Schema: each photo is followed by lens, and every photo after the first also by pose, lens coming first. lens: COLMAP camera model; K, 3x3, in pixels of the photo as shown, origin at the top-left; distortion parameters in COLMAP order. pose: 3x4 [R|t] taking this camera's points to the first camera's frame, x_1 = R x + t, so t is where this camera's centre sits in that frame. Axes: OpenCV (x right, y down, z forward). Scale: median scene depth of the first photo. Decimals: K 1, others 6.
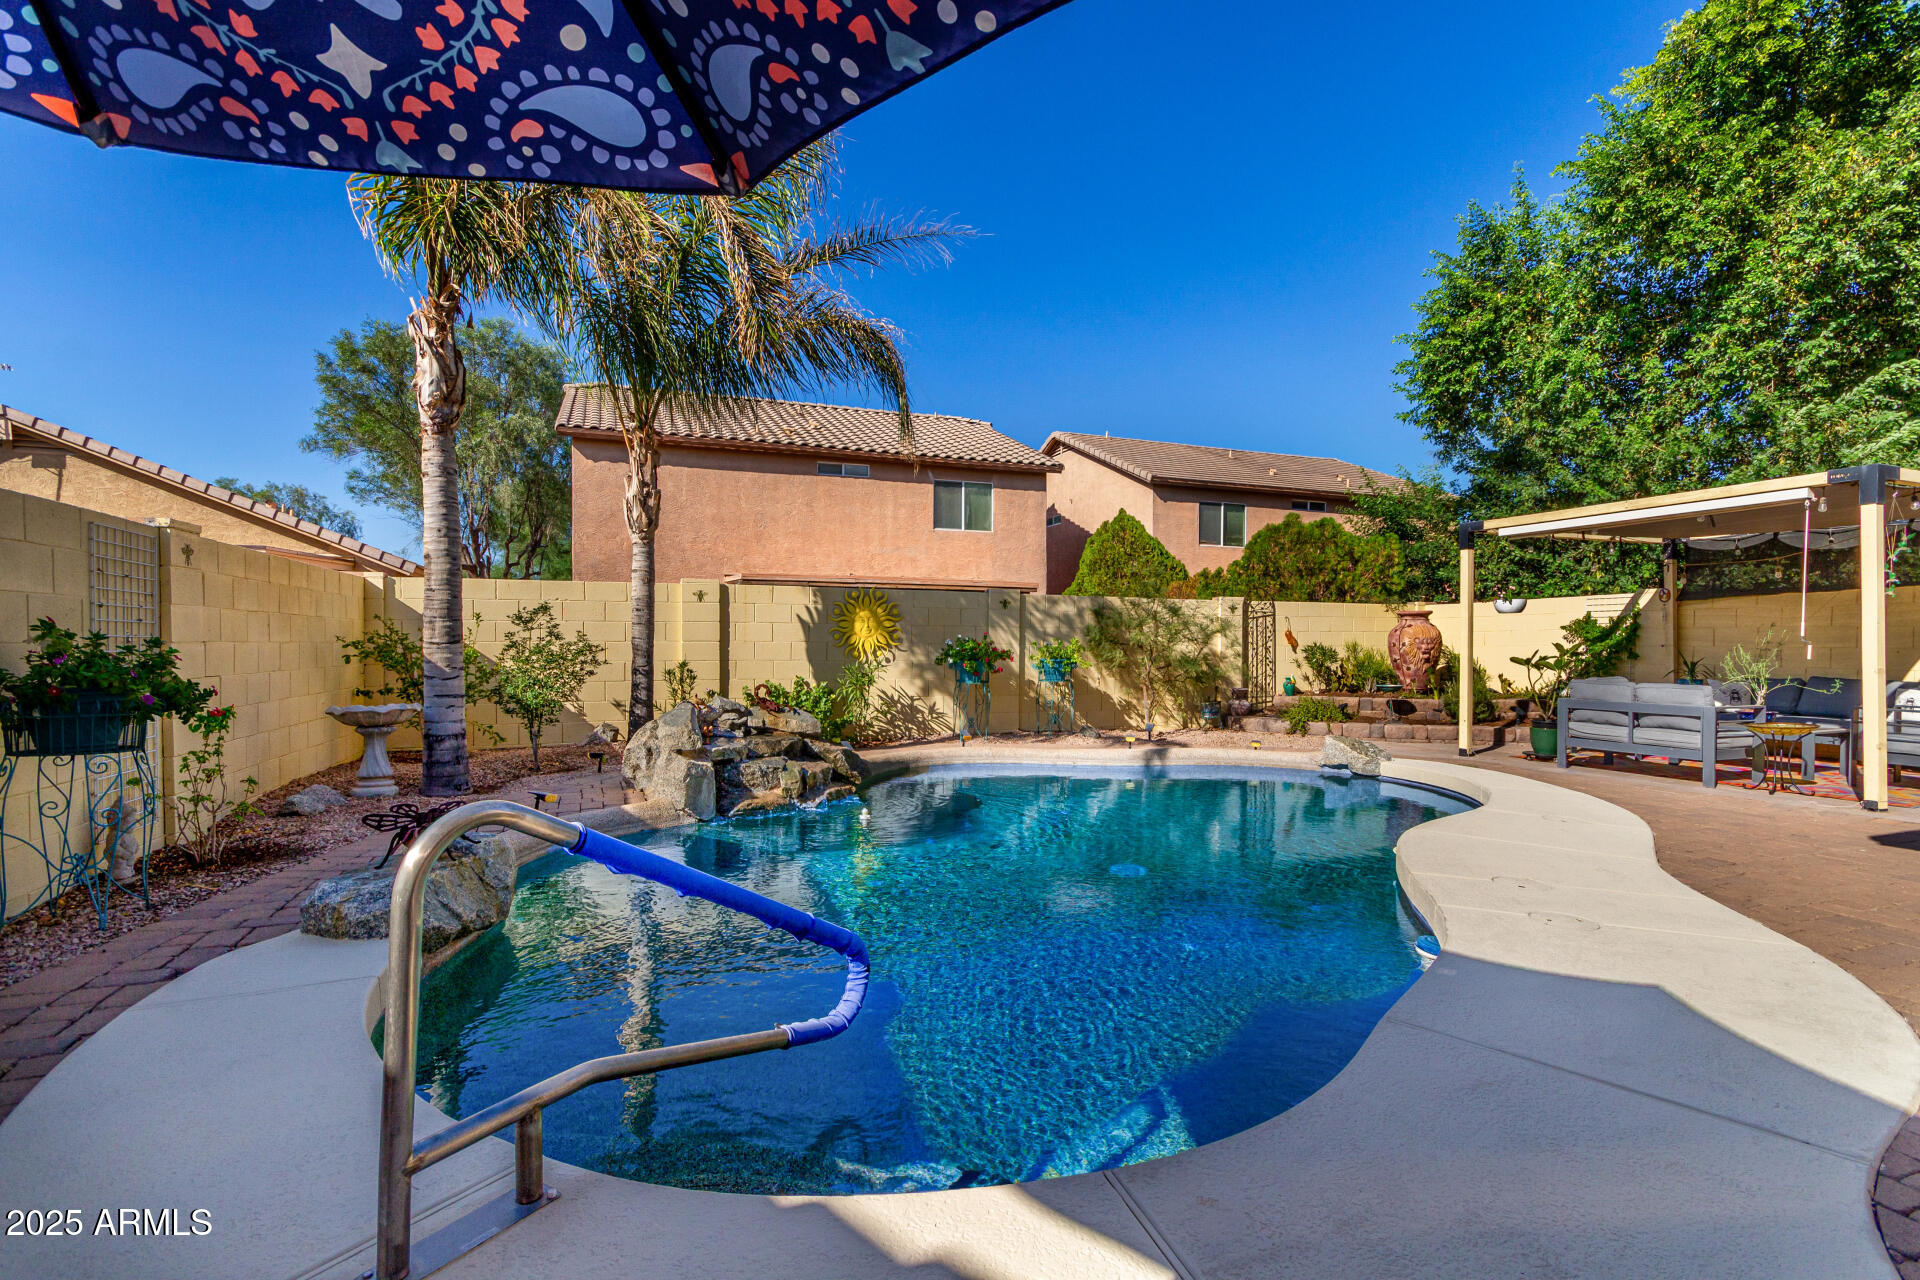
lens RADIAL K [[898.4, 0, 961.7], [0, 898.4, 645.7], [0, 0, 1]] dist [0.010785, 0.001943]
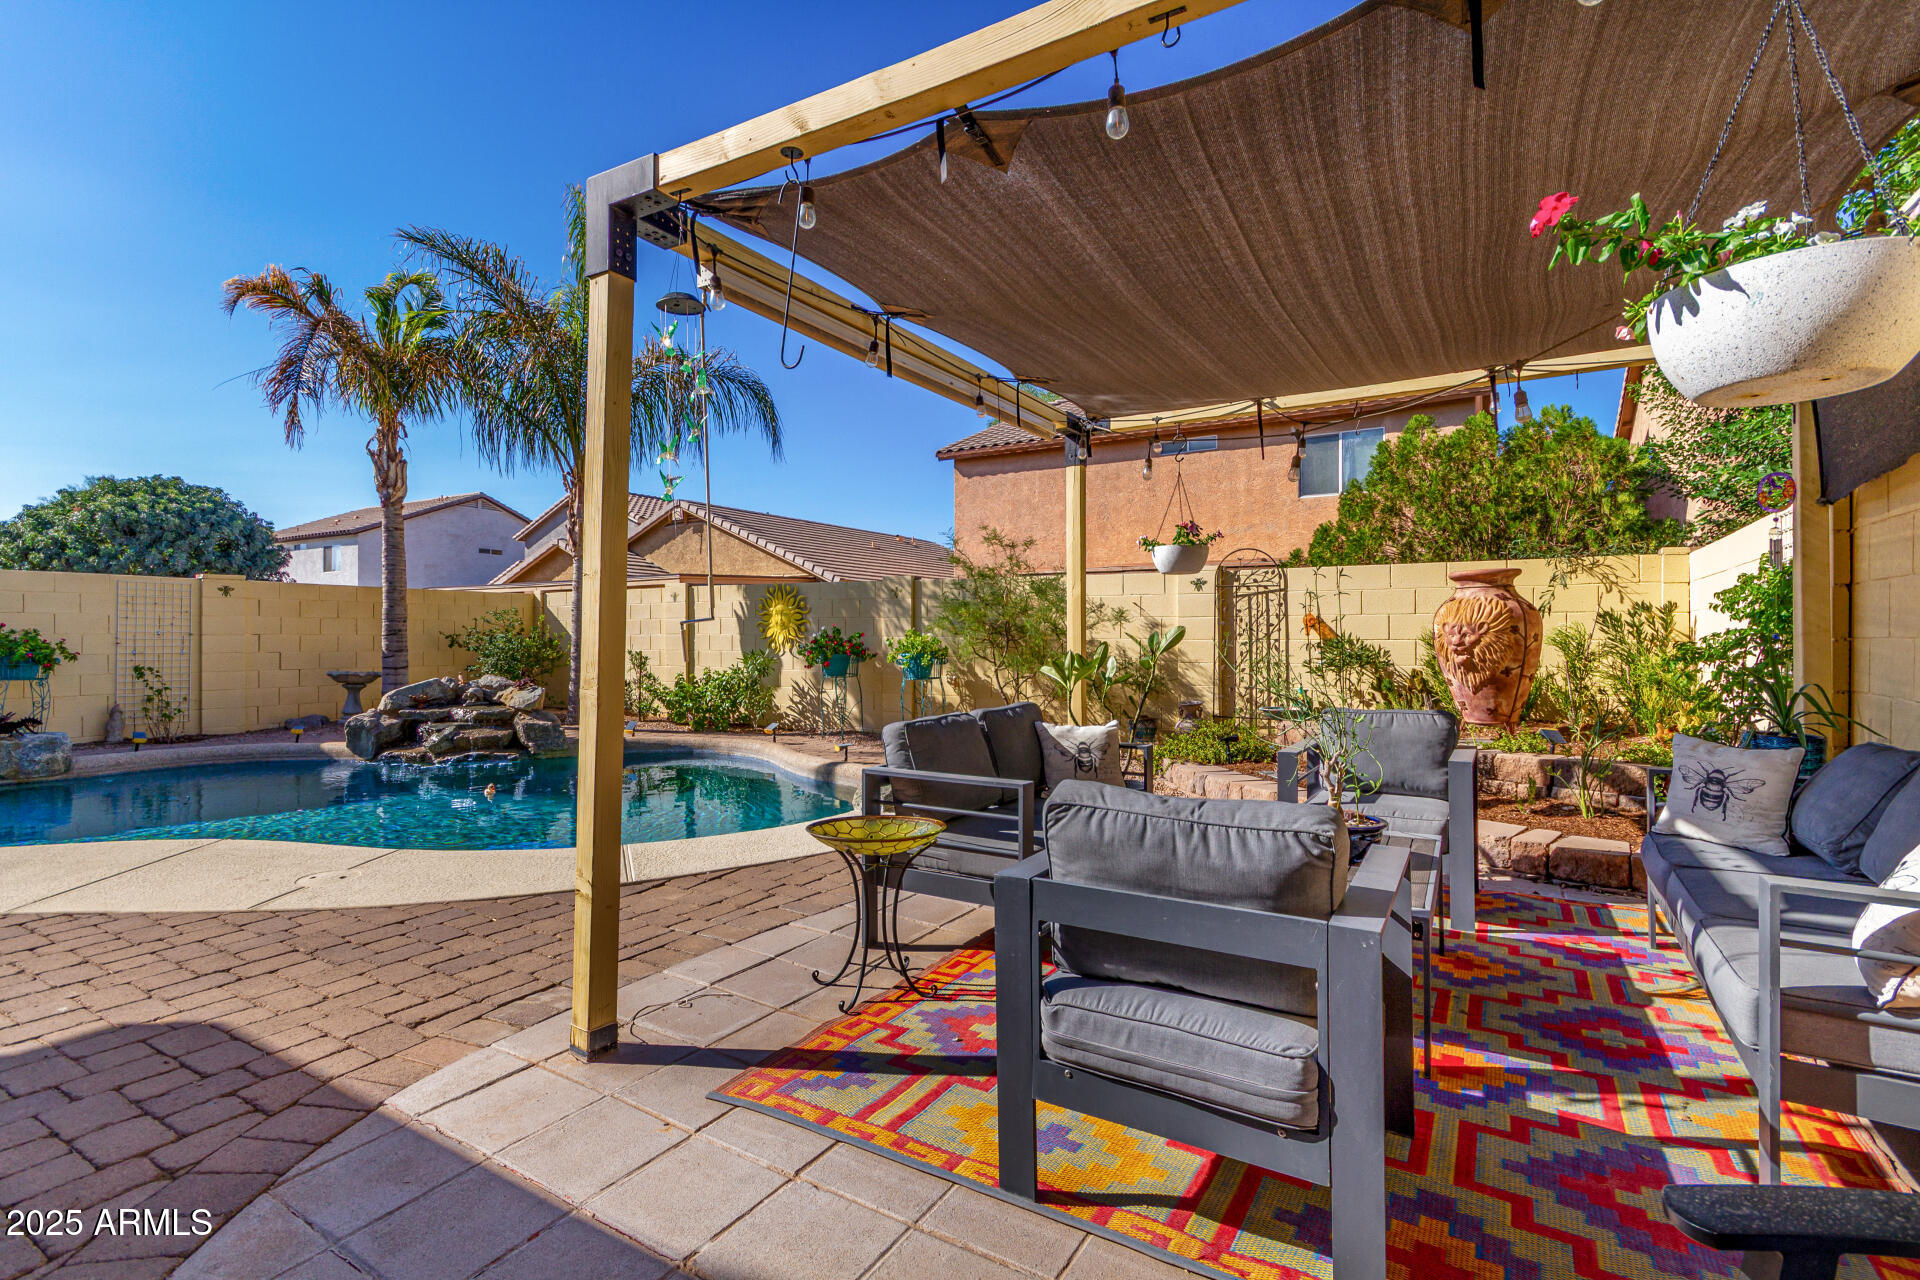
lens RADIAL K [[898.4, 0, 964.3], [0, 898.4, 625.9], [0, 0, 1]] dist [0.010785, 0.001943]
pose [[0.603700, -0.010704, -0.797140, 0.864962], [-0.002524, 0.999879, -0.015338, 0.001533], [0.797208, 0.011272, 0.603600, 0.539608]]
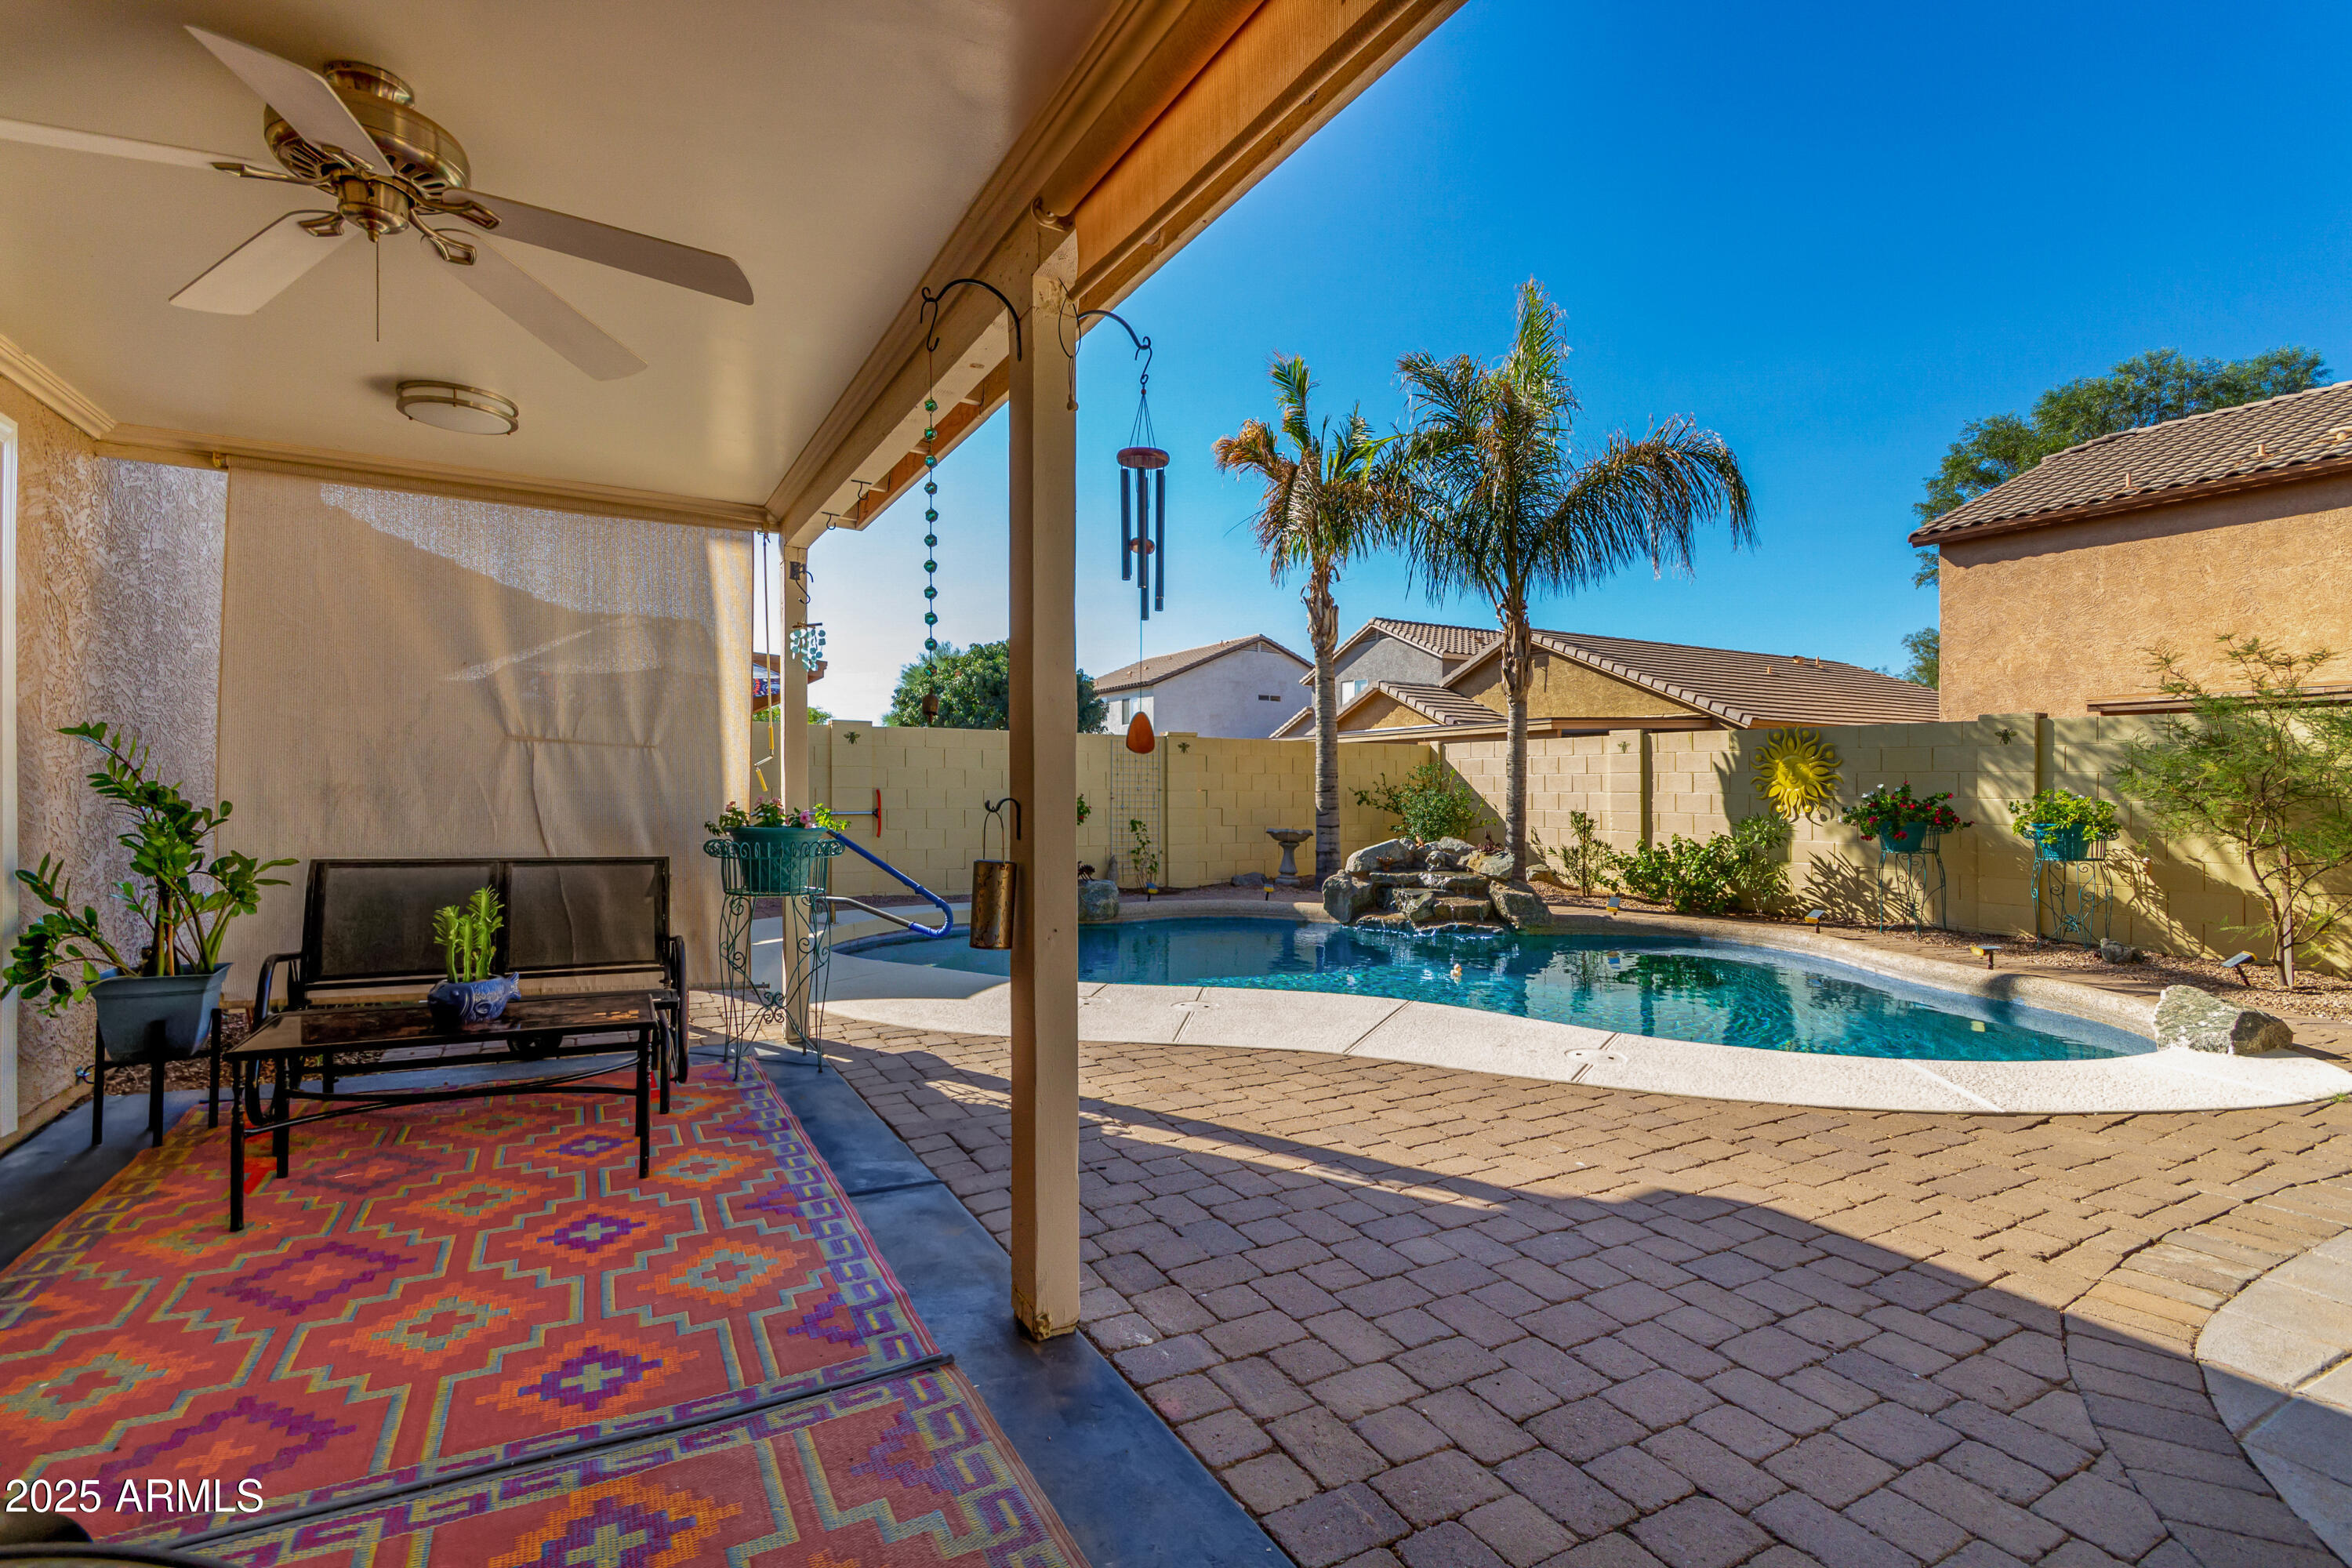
lens RADIAL K [[1100.5, 0, 1185.6], [0, 1100.5, 780.4], [0, 0, 1]] dist [0.010785, 0.001943]
pose [[0.136966, -0.008686, -0.990538, 0.805982], [-0.010068, 0.999898, -0.010160, -0.000731], [0.990525, 0.011364, 0.136865, 0.326339]]
